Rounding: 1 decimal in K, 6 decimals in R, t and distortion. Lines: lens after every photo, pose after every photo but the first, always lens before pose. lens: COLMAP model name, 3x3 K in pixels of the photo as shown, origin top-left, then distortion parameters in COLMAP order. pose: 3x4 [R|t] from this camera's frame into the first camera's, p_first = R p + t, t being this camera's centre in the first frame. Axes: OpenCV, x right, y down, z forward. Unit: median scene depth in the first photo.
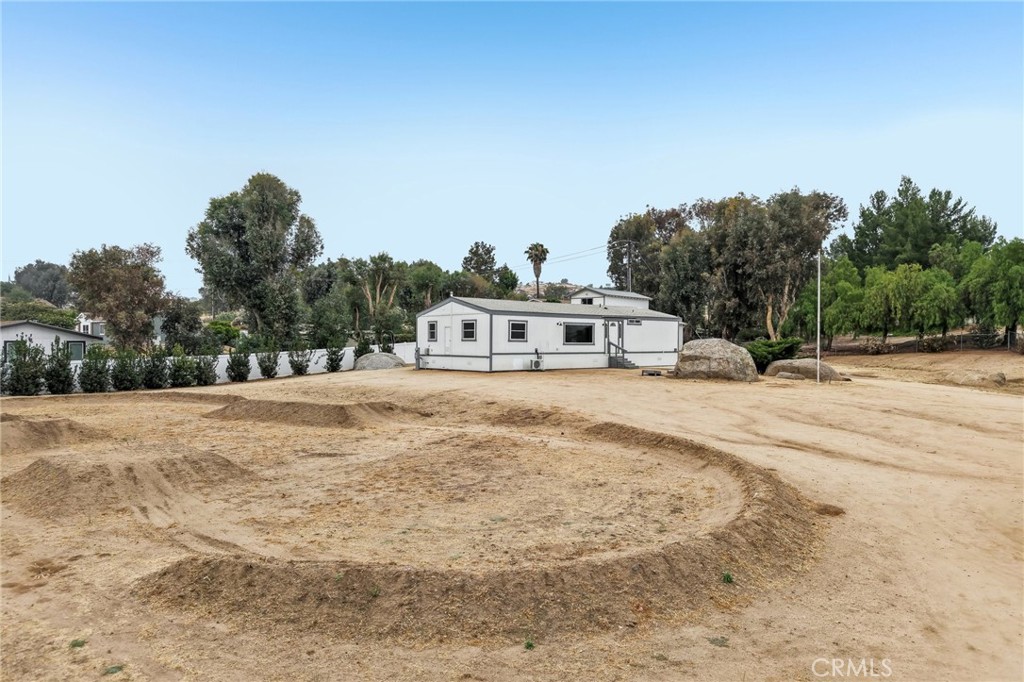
lens RADIAL K [[687.8, 0, 510.1], [0, 687.8, 341.3], [0, 0, 1]] dist [0.000348, -0.007348]
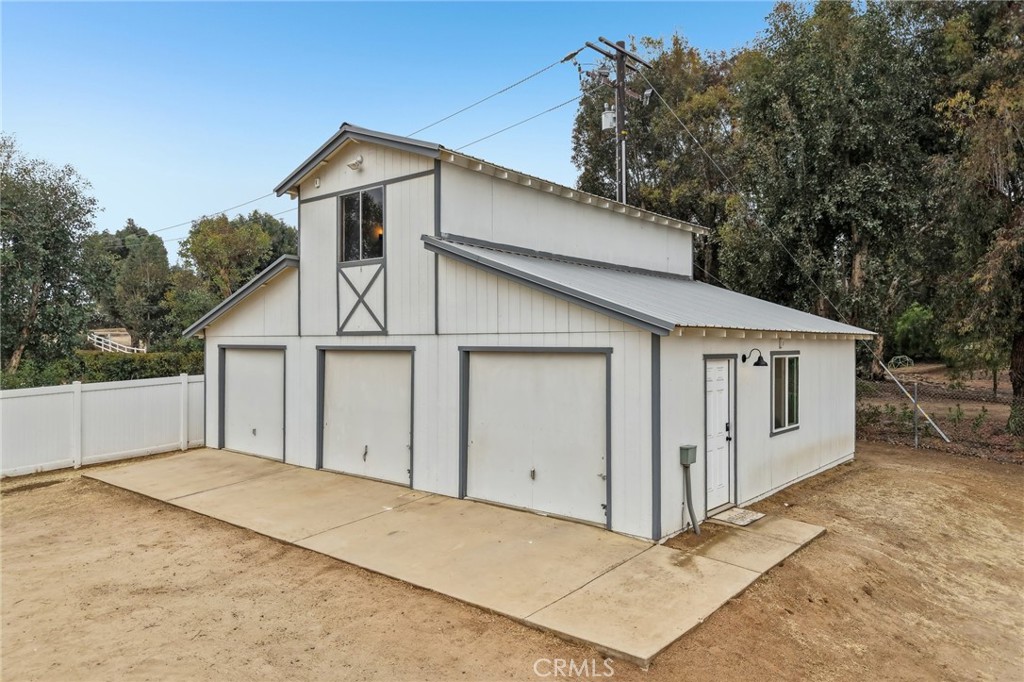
lens RADIAL K [[687.8, 0, 509.8], [0, 687.8, 344.0], [0, 0, 1]] dist [0.000348, -0.007348]
pose [[0.999402, -0.006638, -0.033948, 0.077739], [0.006545, 0.999974, -0.002866, -0.011280], [0.033966, 0.002642, 0.999419, 0.406462]]
